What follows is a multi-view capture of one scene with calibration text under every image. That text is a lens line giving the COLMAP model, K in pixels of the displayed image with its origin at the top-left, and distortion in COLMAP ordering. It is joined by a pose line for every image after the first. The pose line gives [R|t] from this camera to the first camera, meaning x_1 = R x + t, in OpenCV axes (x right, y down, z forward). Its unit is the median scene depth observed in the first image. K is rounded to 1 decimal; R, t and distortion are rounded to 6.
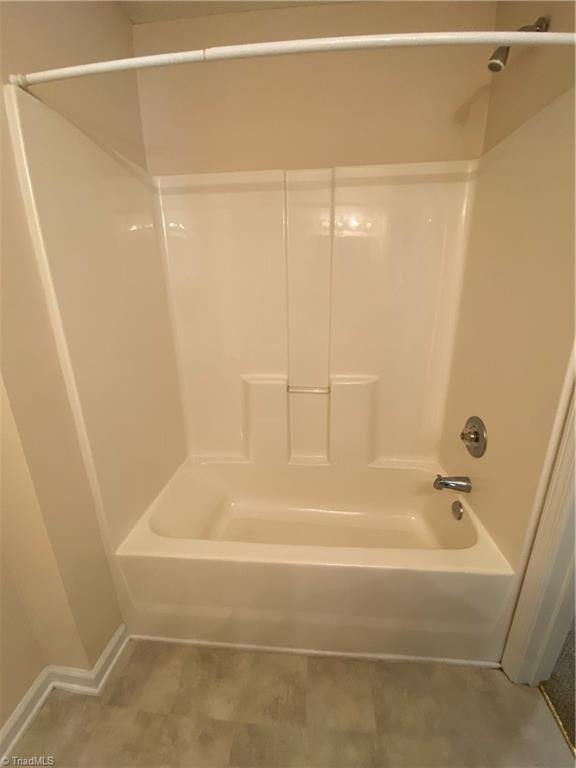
lens RADIAL K [[310.5, 0, 288.0], [0, 310.5, 384.0], [0, 0, 1]] dist [-0.000978, -0.012217]
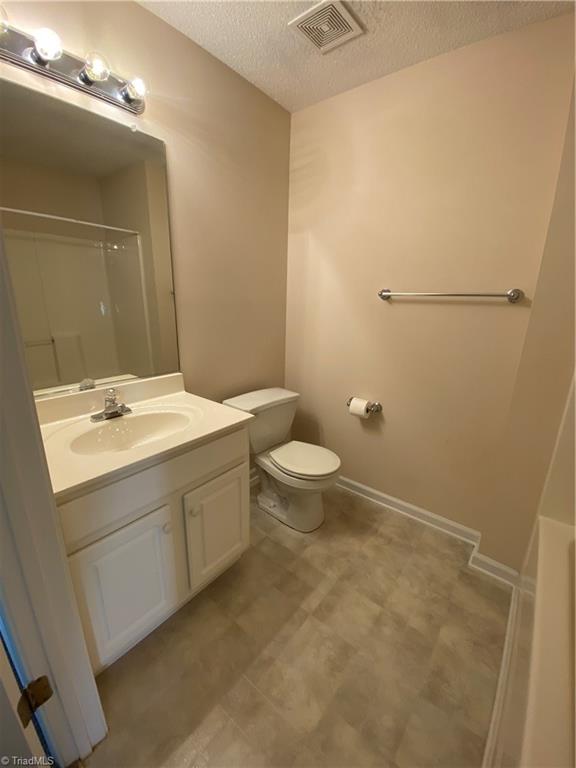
lens RADIAL K [[310.5, 0, 288.0], [0, 310.5, 384.0], [0, 0, 1]] dist [-0.000978, -0.012217]
pose [[-0.560030, 0.229763, -0.795974, 0.861507], [-0.248011, 0.870218, 0.425689, -0.159605], [0.790479, 0.435809, -0.430365, 0.576598]]
